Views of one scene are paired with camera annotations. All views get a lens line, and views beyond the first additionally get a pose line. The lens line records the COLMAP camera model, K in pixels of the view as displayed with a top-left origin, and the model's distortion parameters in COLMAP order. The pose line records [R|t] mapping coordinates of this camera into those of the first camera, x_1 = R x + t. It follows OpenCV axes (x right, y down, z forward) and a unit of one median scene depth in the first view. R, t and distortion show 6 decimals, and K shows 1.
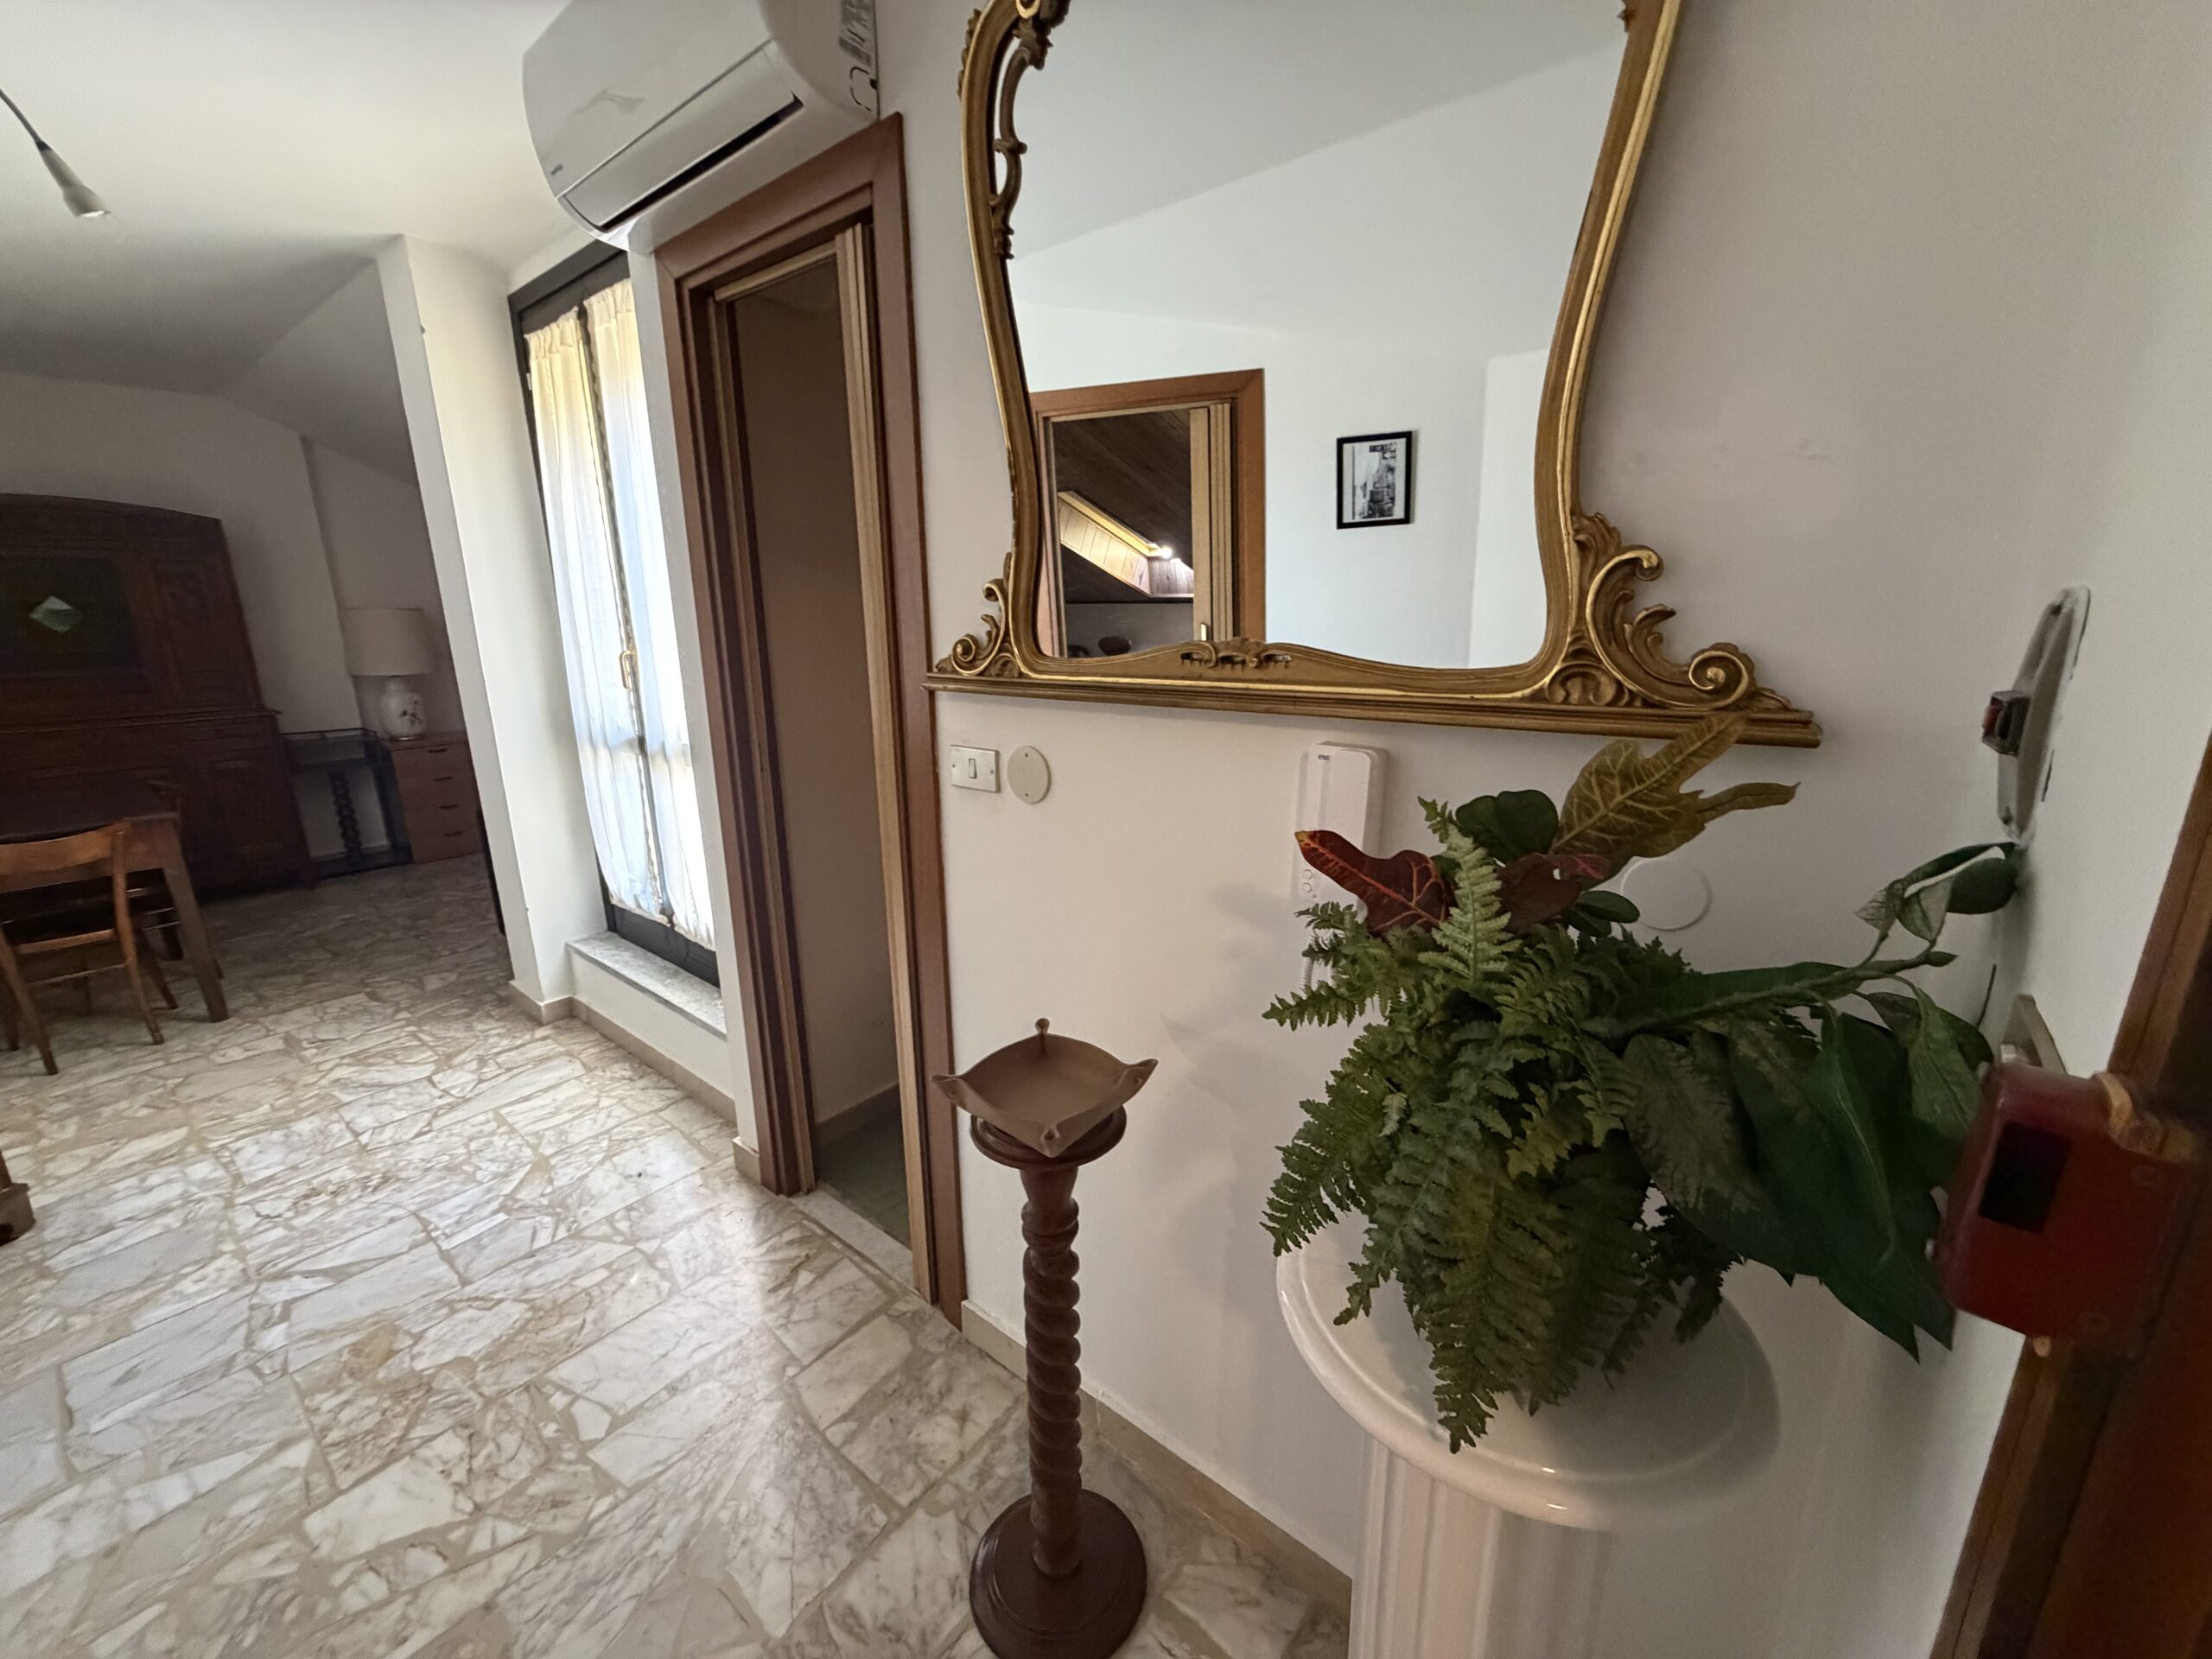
lens RADIAL K [[879.2, 0, 1100.0], [0, 879.2, 831.2], [0, 0, 1]] dist [-0.000042, 0.000012]
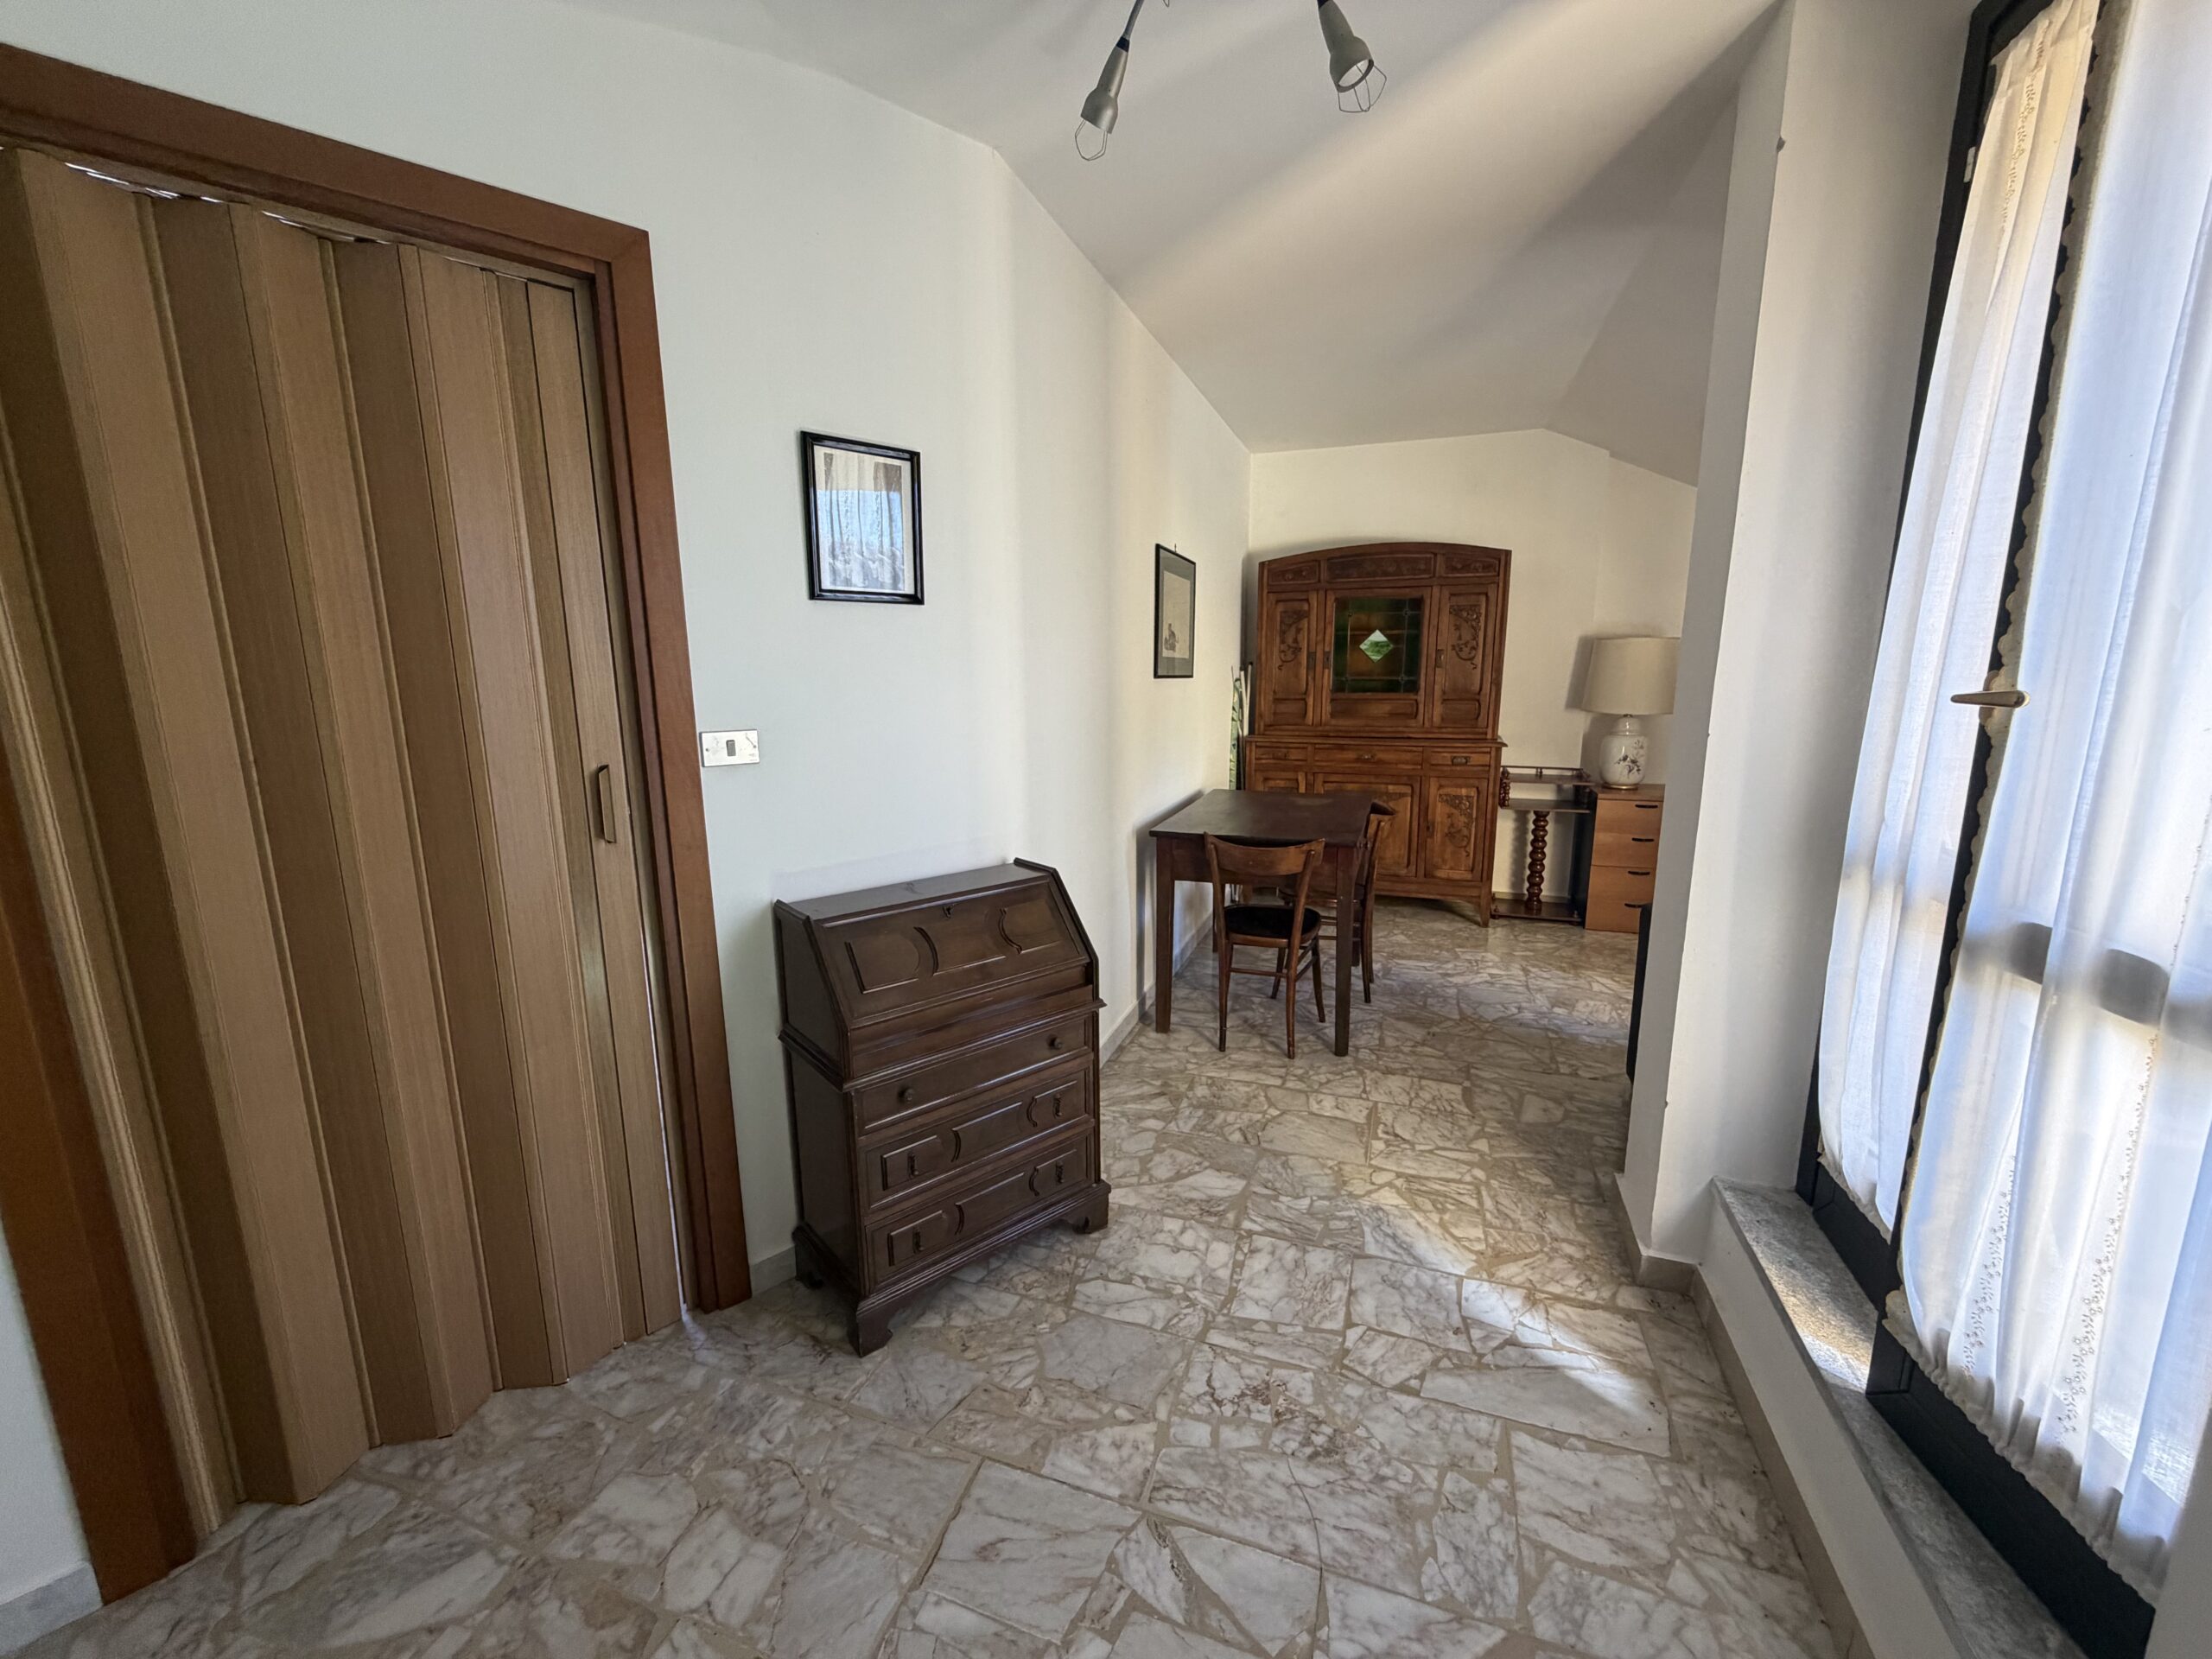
lens RADIAL K [[879.2, 0, 1100.0], [0, 879.2, 831.2], [0, 0, 1]] dist [-0.000042, 0.000012]
pose [[0.329908, 0.183658, -0.925975, -0.388653], [-0.226140, 0.967708, 0.111366, -0.116145], [0.916527, 0.172659, 0.360787, 0.599122]]
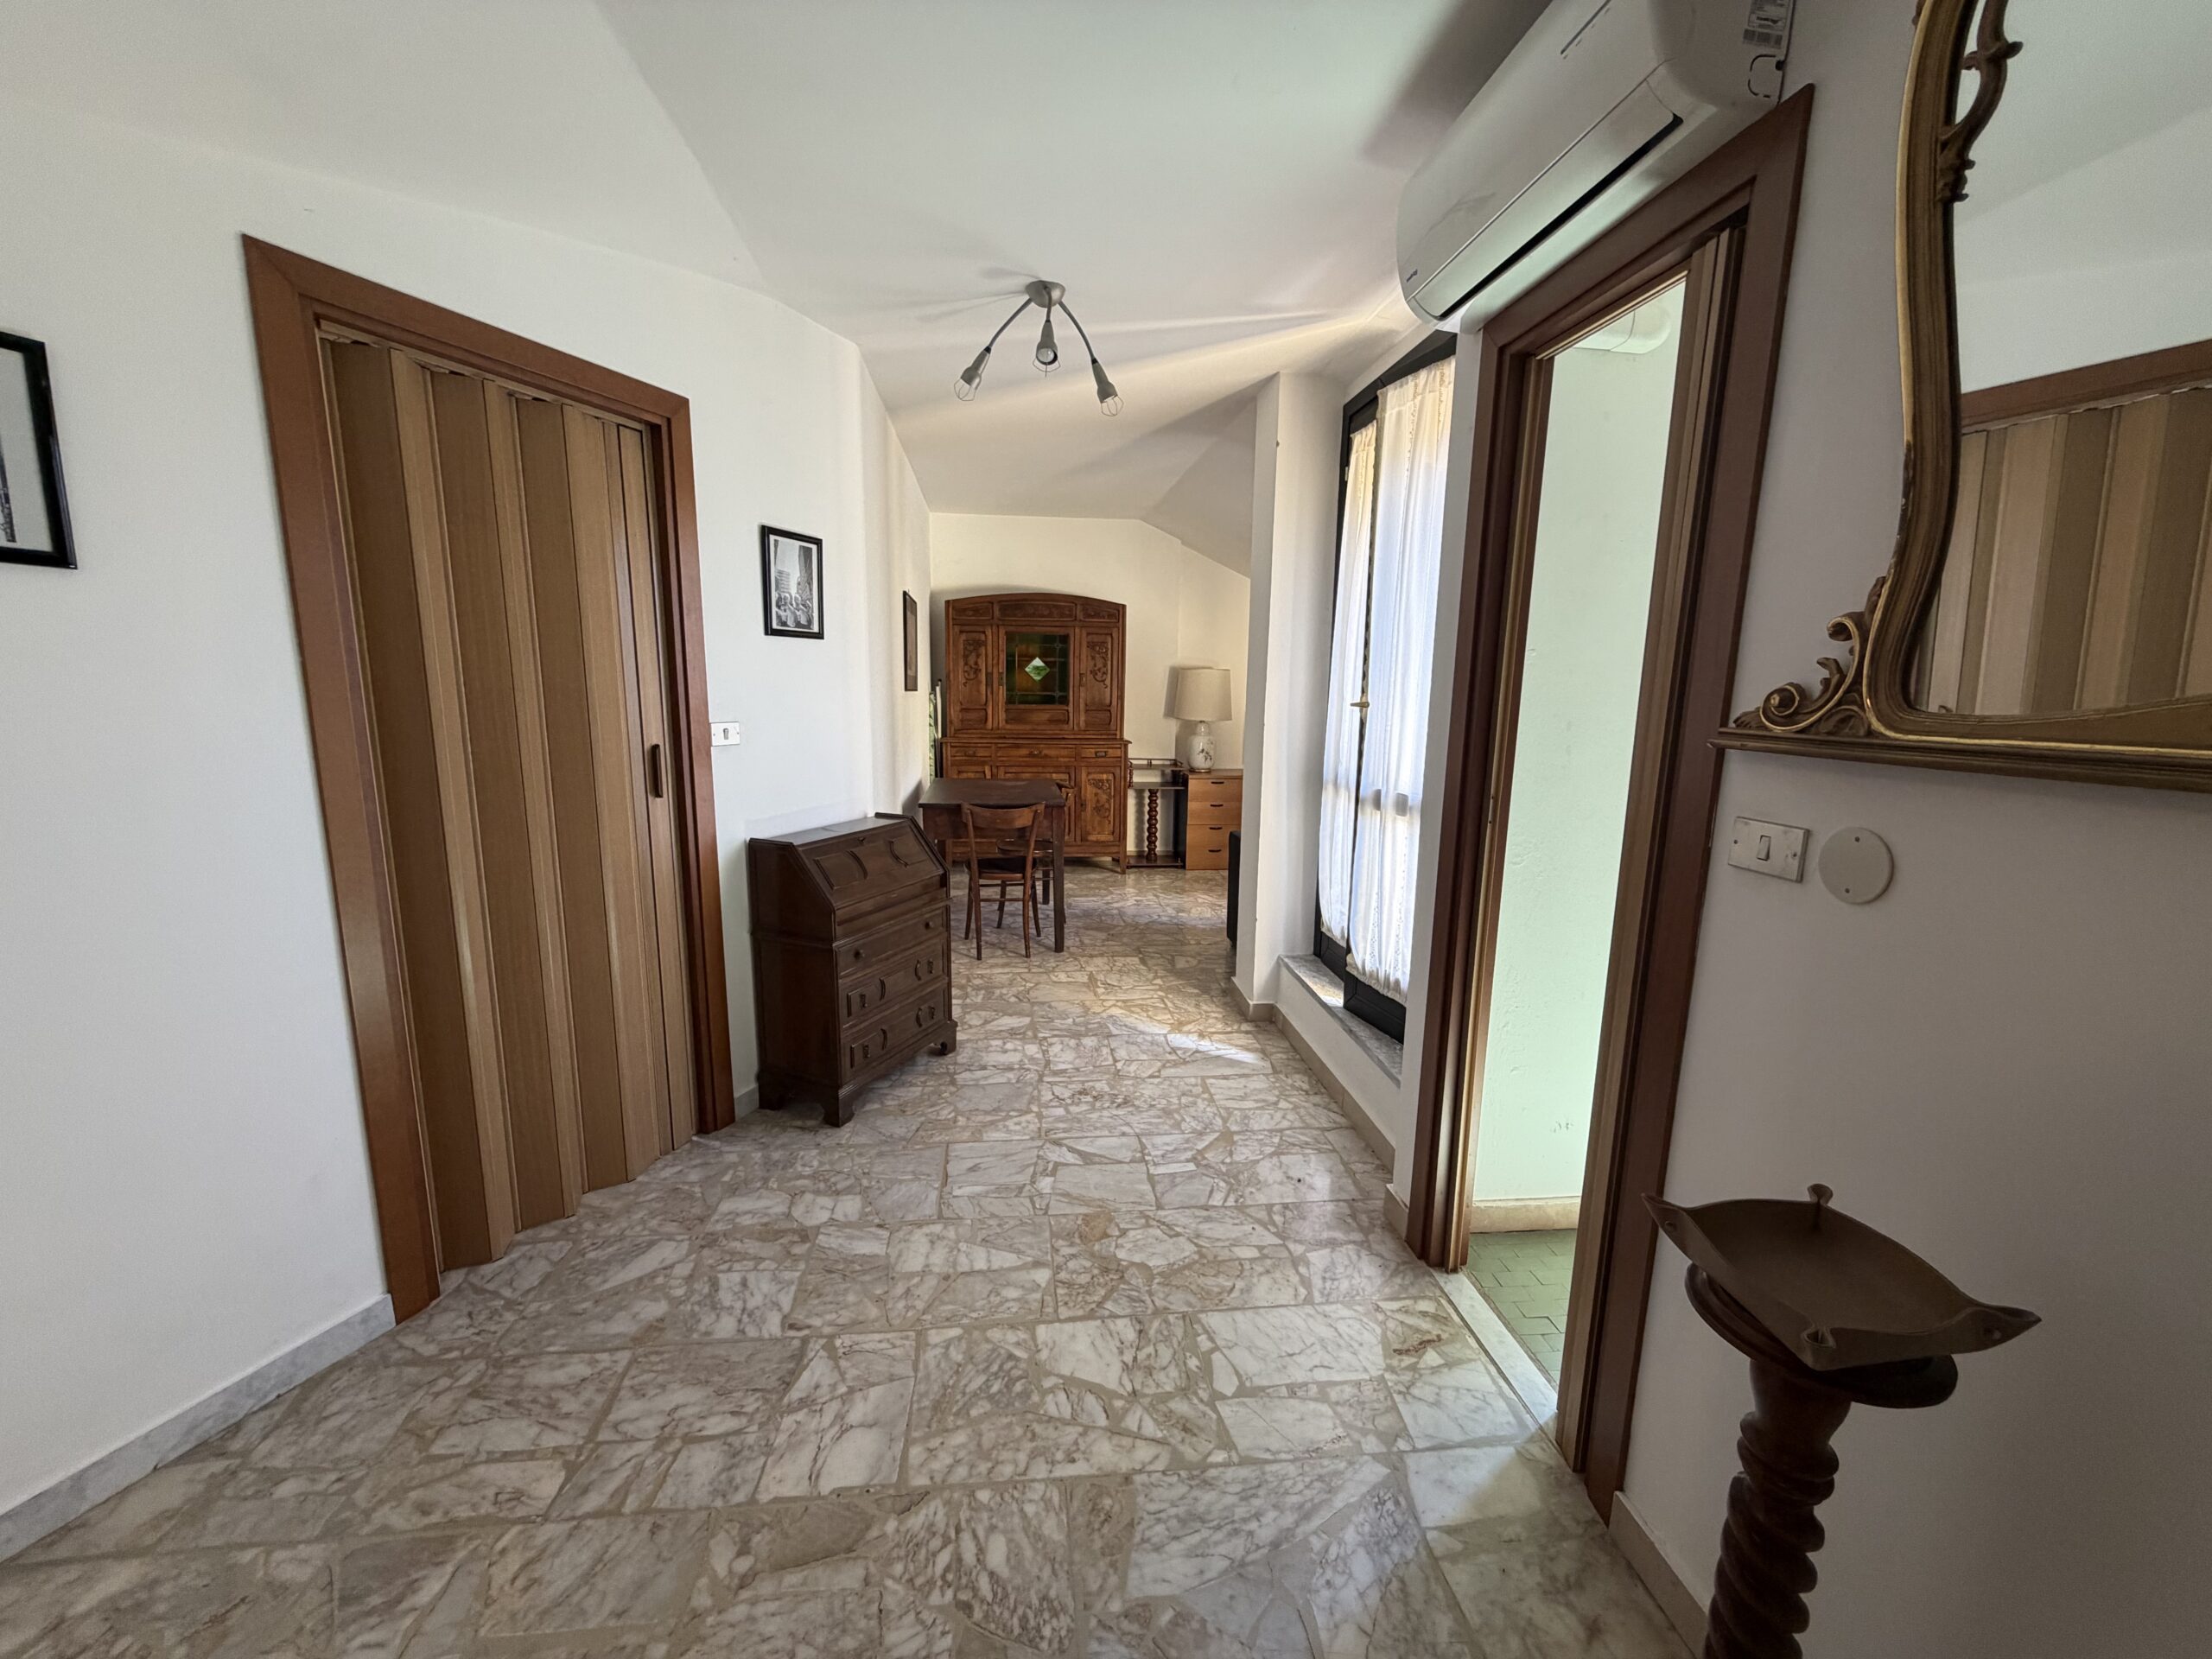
lens RADIAL K [[879.2, 0, 1100.0], [0, 879.2, 831.2], [0, 0, 1]] dist [-0.000042, 0.000012]
pose [[0.709898, 0.139270, -0.690397, -0.017112], [-0.192996, 0.981199, -0.000515, 0.023263], [0.677346, 0.133610, 0.723430, 0.001916]]
